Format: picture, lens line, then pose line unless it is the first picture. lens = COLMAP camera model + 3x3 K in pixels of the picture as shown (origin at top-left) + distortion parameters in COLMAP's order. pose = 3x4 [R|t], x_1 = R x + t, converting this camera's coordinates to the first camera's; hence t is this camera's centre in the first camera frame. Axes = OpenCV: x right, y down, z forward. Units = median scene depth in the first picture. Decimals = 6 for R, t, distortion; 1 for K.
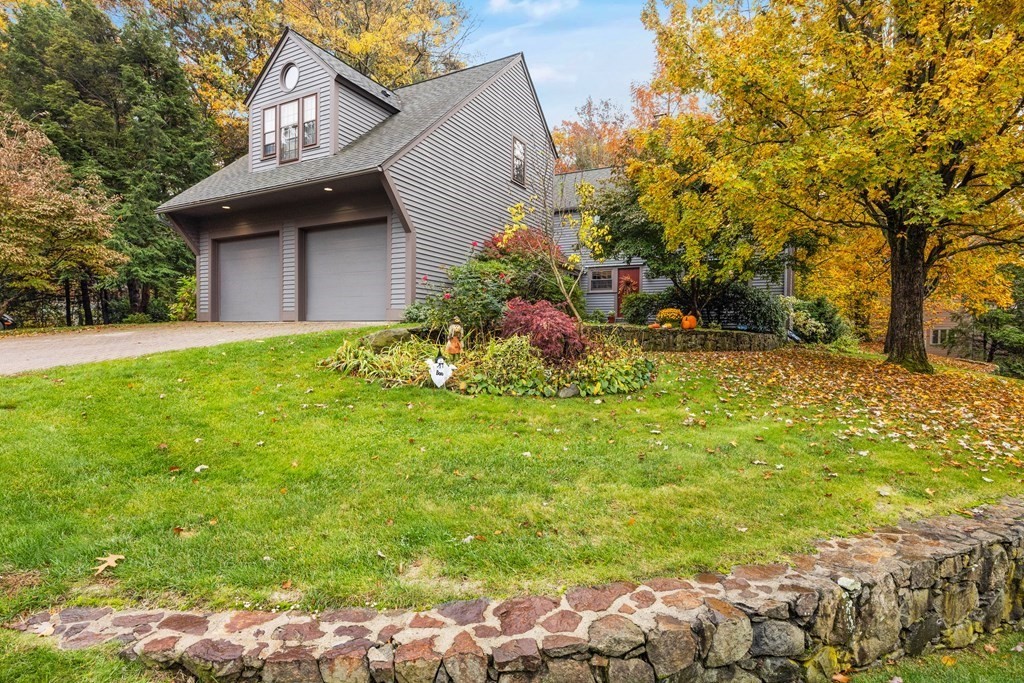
lens RADIAL K [[526.8, 0, 514.9], [0, 526.8, 344.4], [0, 0, 1]] dist [0.000413, 0.000096]
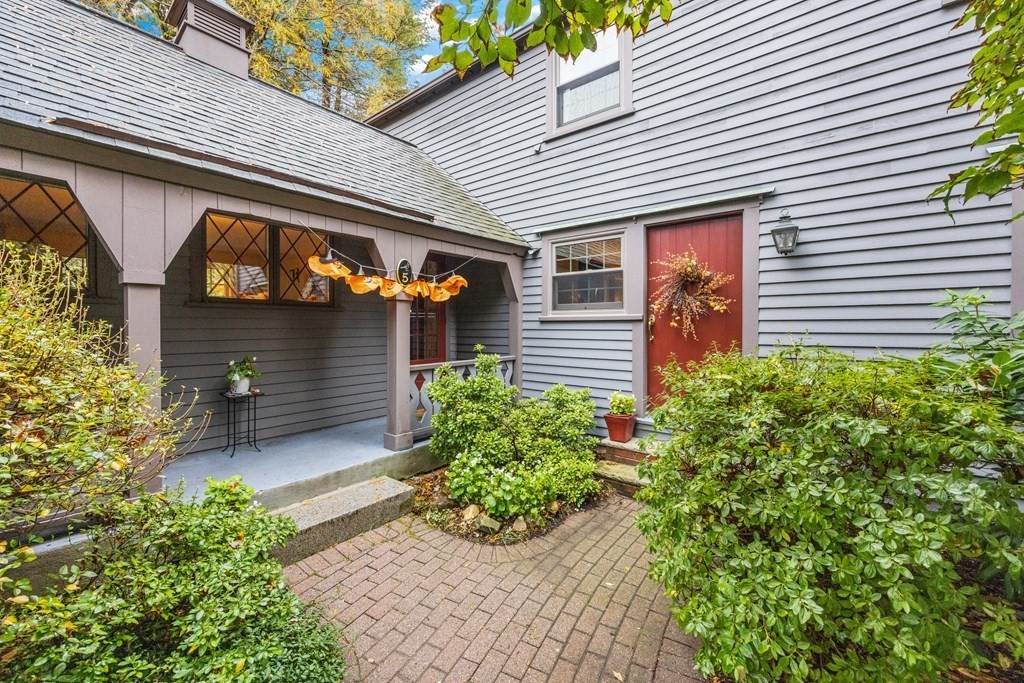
lens RADIAL K [[408.9, 0, 510.8], [0, 408.9, 333.5], [0, 0, 1]] dist [-0.009683, 0.000125]
pose [[0.982063, -0.014896, -0.187963, 0.167991], [0.015385, 0.999881, 0.001144, -0.092932], [0.187923, -0.004015, 0.982175, 0.793845]]
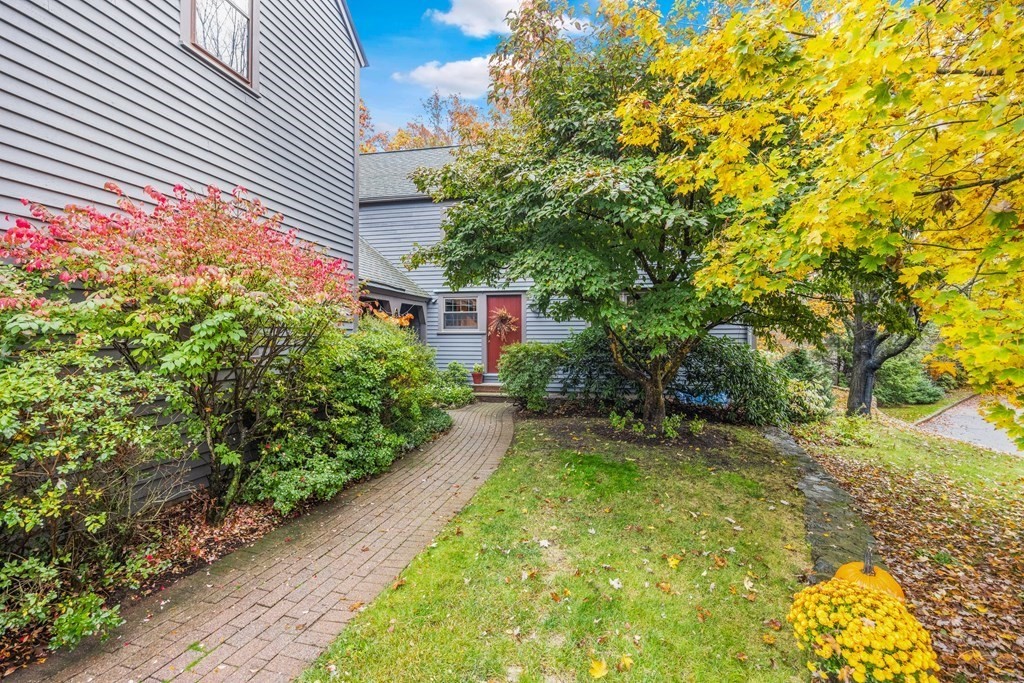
lens RADIAL K [[478.6, 0, 513.0], [0, 478.6, 340.5], [0, 0, 1]] dist [0.000000, -0.000025]
pose [[0.958248, -0.019376, 0.285281, 0.063367], [0.021061, 0.999774, -0.002838, -0.088226], [-0.285162, 0.008728, 0.958440, 0.450814]]
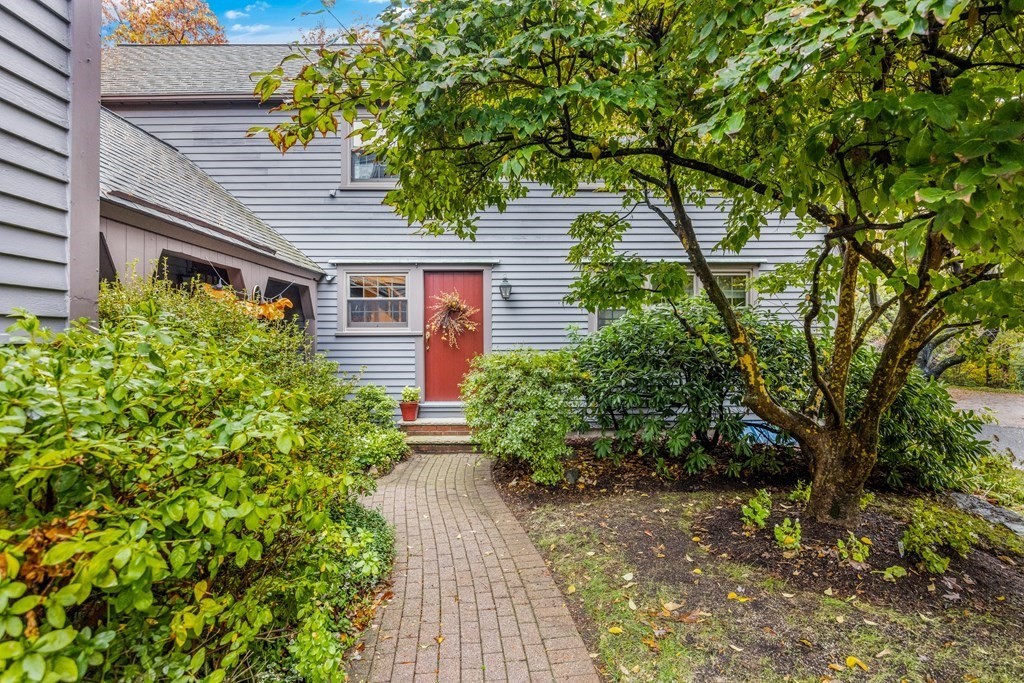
lens RADIAL K [[509.3, 0, 510.3], [0, 509.3, 339.9], [0, 0, 1]] dist [0.000908, 0.000083]
pose [[0.880181, -0.021885, 0.474133, 0.079131], [0.025874, 0.999663, -0.001891, -0.092845], [-0.473932, 0.013932, 0.880451, 0.658253]]
